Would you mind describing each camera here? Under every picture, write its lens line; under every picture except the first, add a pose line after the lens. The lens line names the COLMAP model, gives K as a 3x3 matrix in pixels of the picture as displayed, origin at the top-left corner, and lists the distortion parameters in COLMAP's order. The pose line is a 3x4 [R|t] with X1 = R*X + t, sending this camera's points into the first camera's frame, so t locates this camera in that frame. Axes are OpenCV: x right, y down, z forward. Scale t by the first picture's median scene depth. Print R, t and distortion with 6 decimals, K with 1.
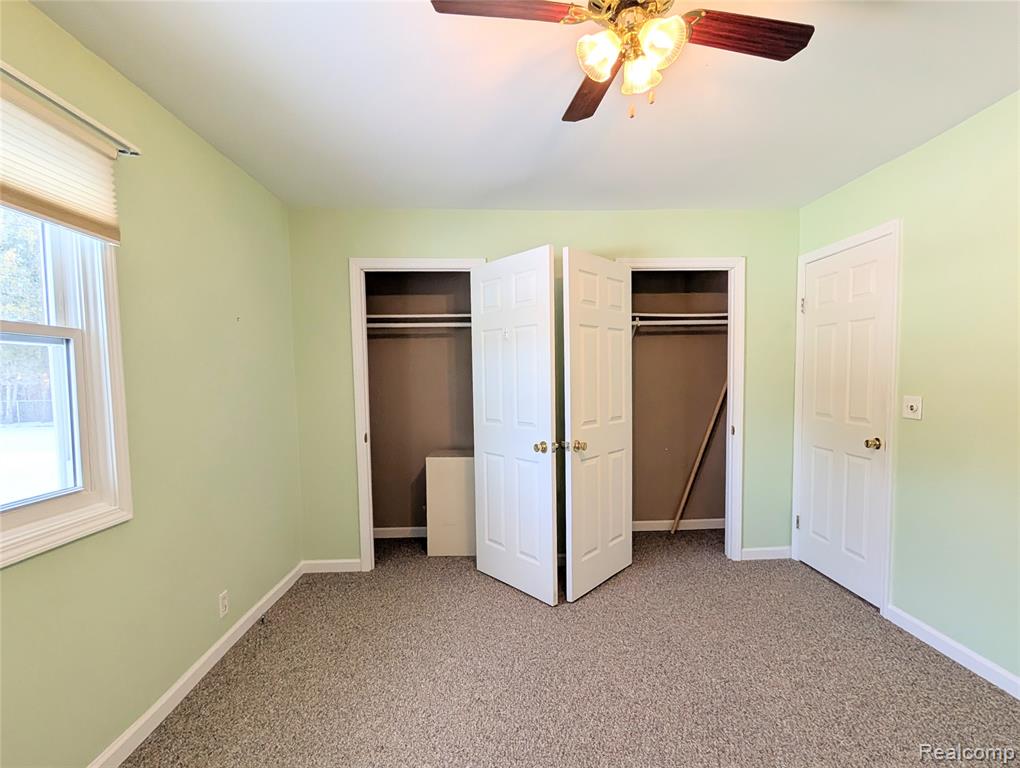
lens RADIAL K [[505.5, 0, 510.9], [0, 505.5, 392.5], [0, 0, 1]] dist [-0.000696, 0.001847]
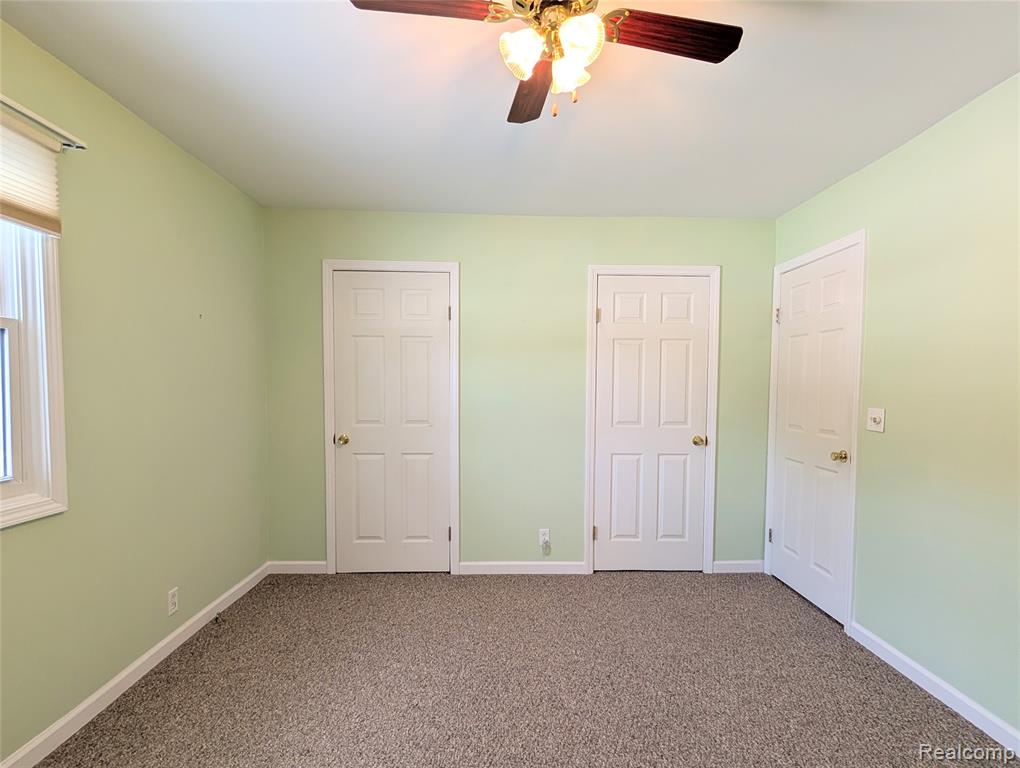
lens RADIAL K [[505.5, 0, 510.0], [0, 505.5, 393.0], [0, 0, 1]] dist [-0.000696, 0.001847]
pose [[0.999646, 0.022086, -0.014855, 0.121611], [-0.022342, 0.999600, -0.017317, 0.013394], [0.014467, 0.017643, 0.999740, 0.010269]]
